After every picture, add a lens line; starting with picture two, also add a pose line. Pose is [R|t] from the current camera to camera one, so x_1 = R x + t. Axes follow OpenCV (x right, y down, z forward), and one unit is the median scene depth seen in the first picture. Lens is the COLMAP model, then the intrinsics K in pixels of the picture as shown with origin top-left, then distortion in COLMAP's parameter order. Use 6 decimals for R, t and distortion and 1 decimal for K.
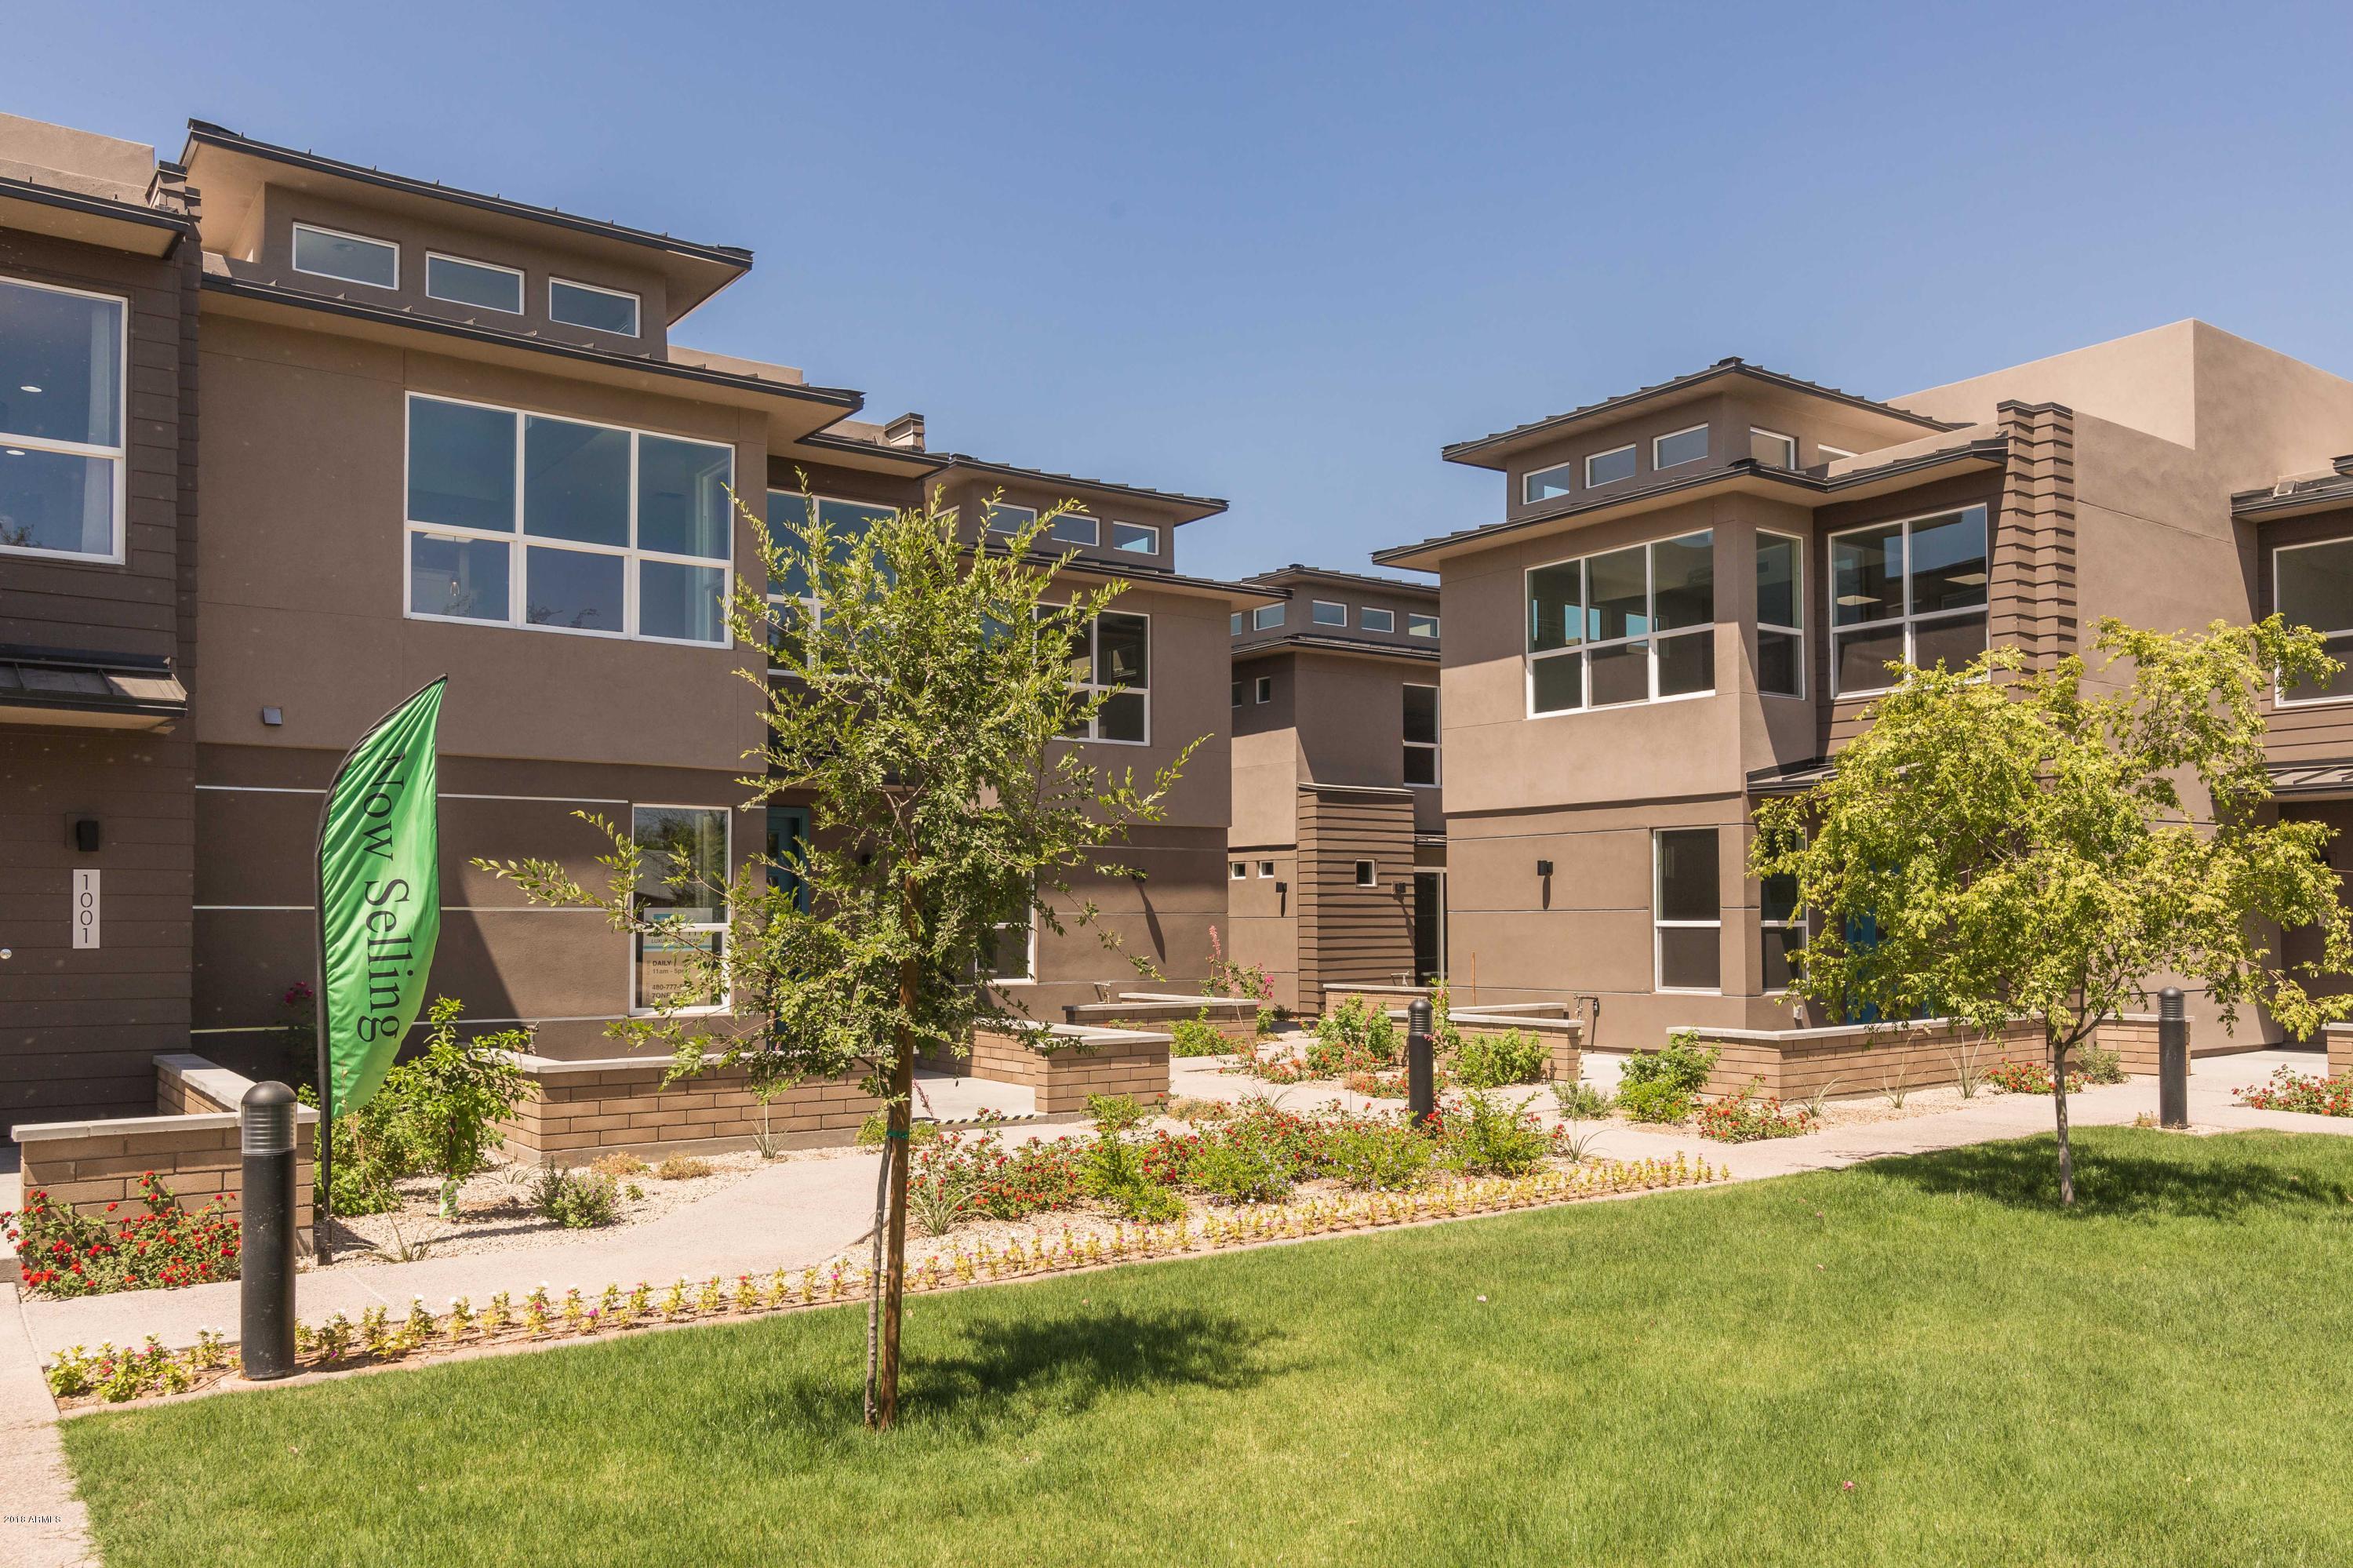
lens RADIAL K [[1770.9, 0, 1176.5], [0, 1770.9, 784.0], [0, 0, 1]] dist [0.000754, 0.000245]
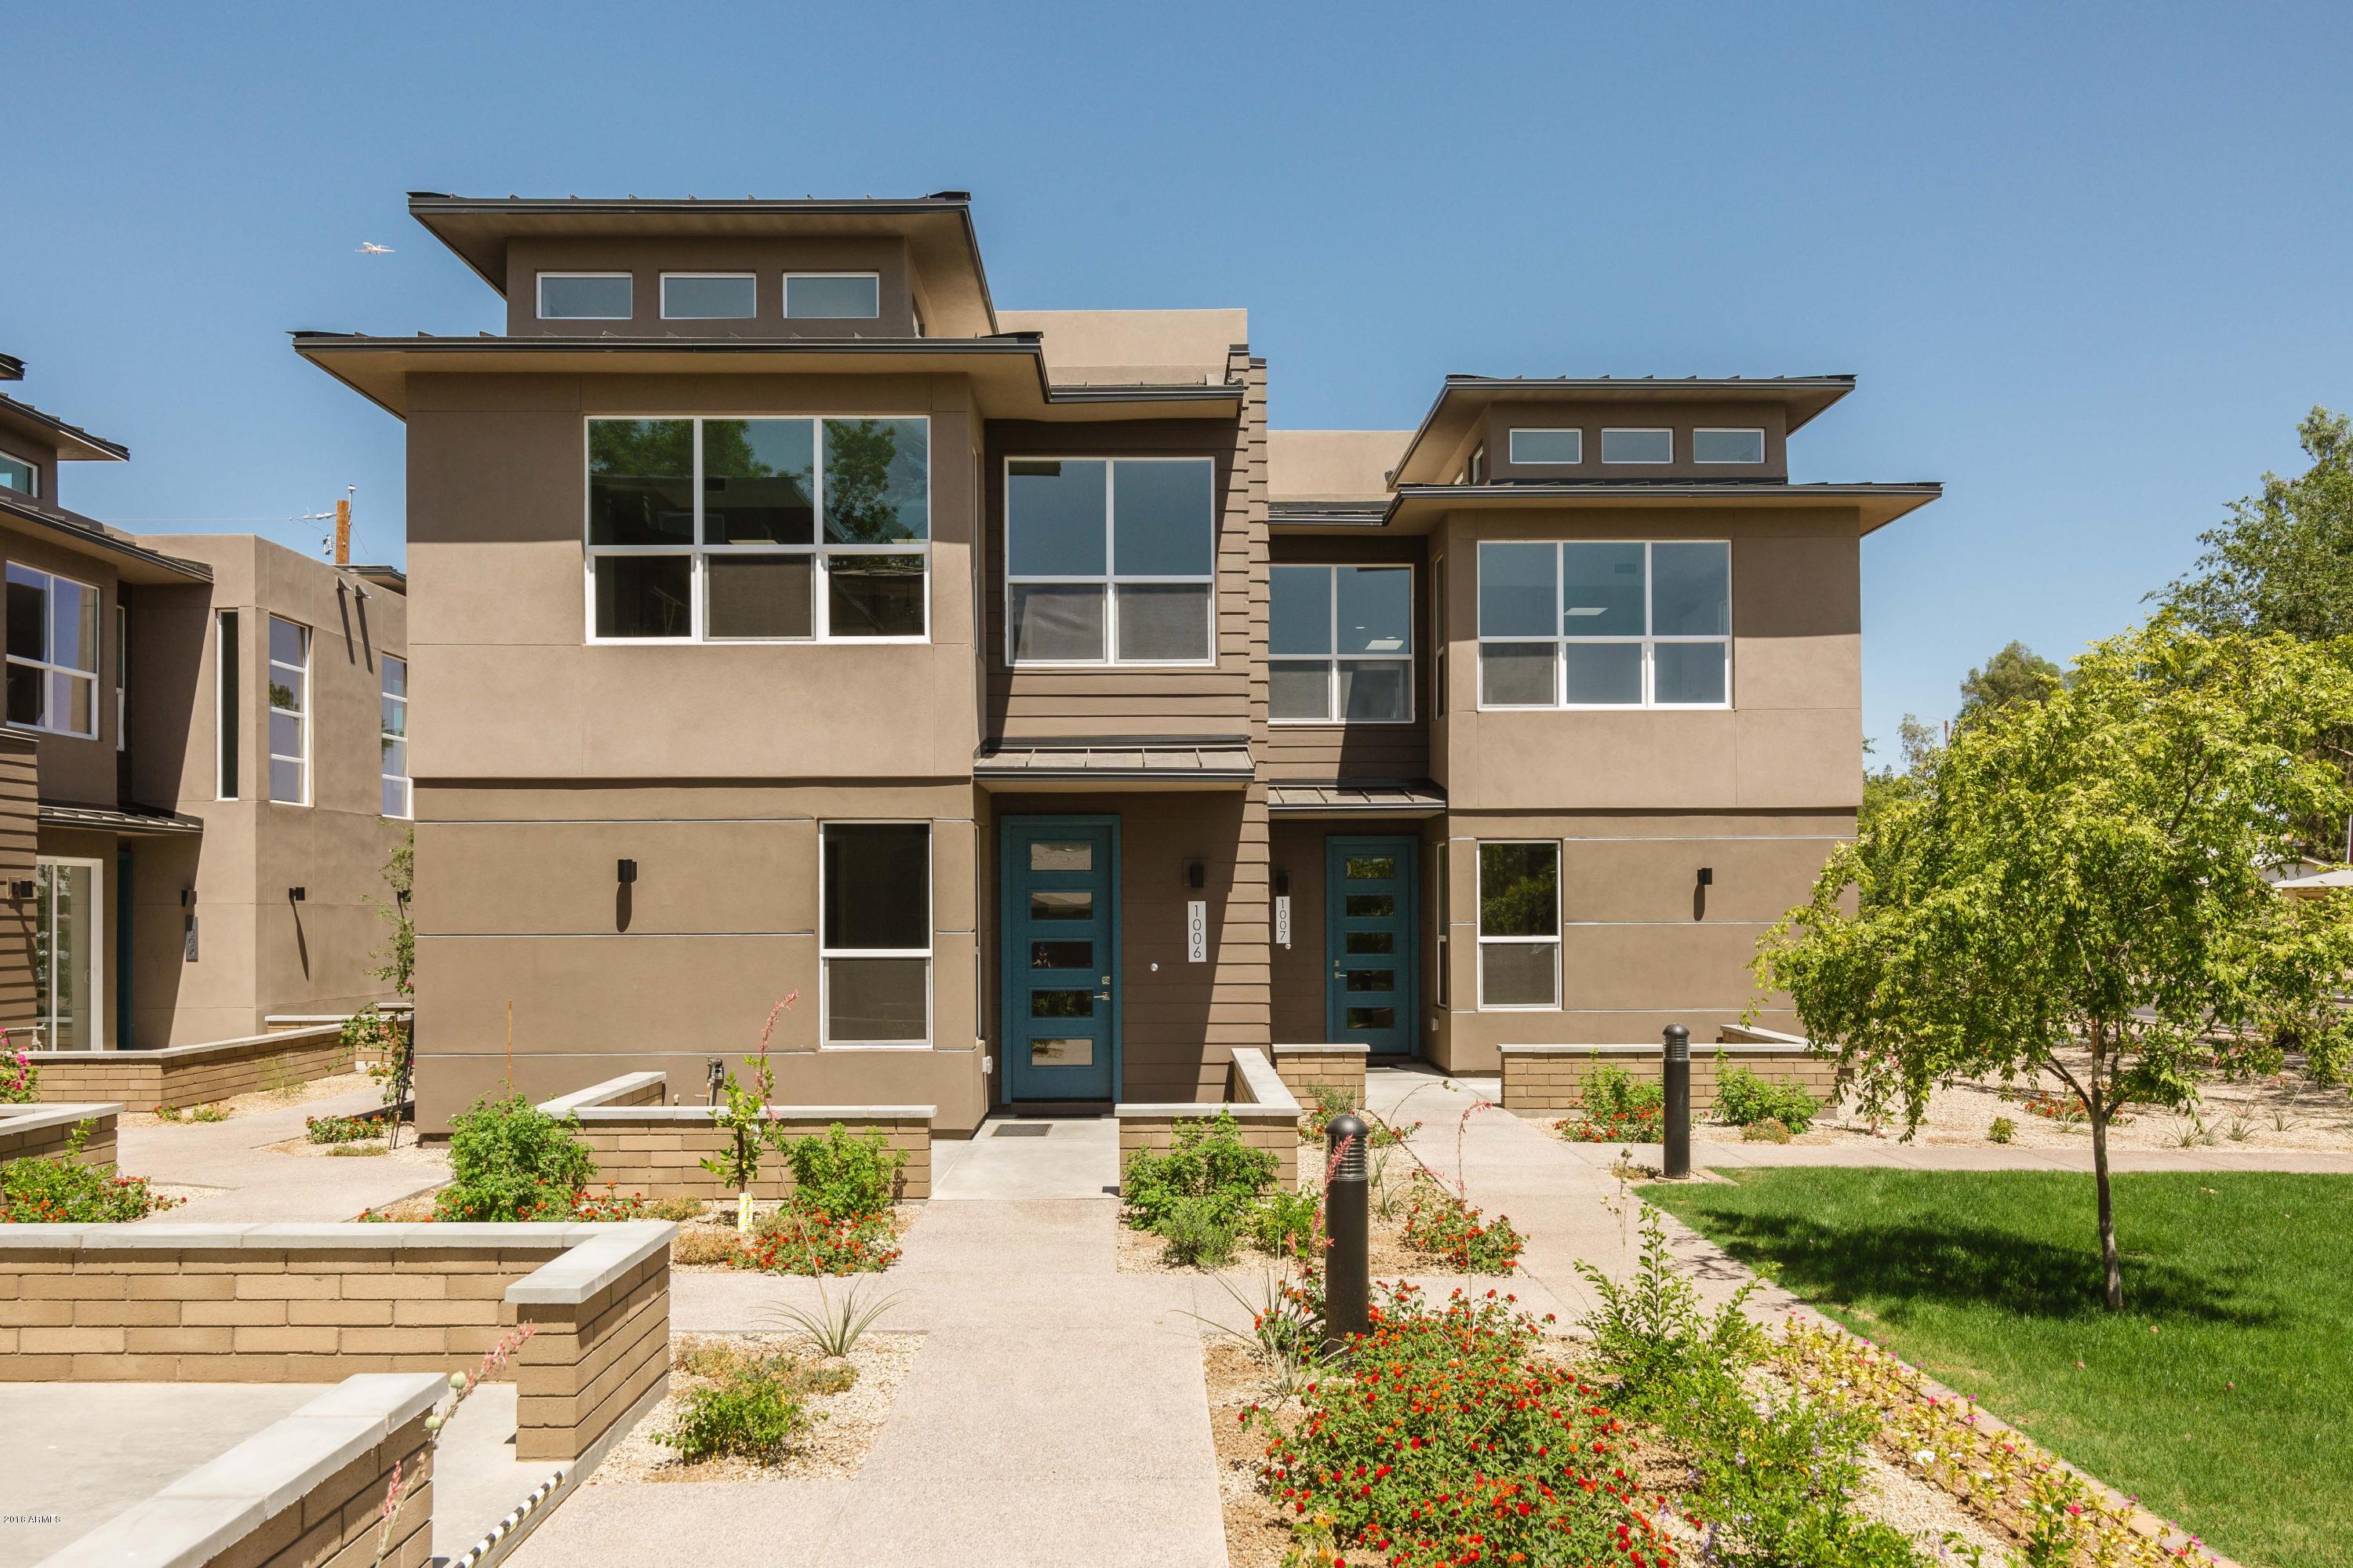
lens RADIAL K [[1838.1, 0, 1176.0], [0, 1838.1, 856.6], [0, 0, 1]] dist [0.002784, 0.000452]
pose [[0.577242, 0.026672, 0.816137, -0.251117], [-0.061863, 0.998022, 0.011138, 0.022899], [-0.814226, -0.056918, 0.577750, 0.454372]]
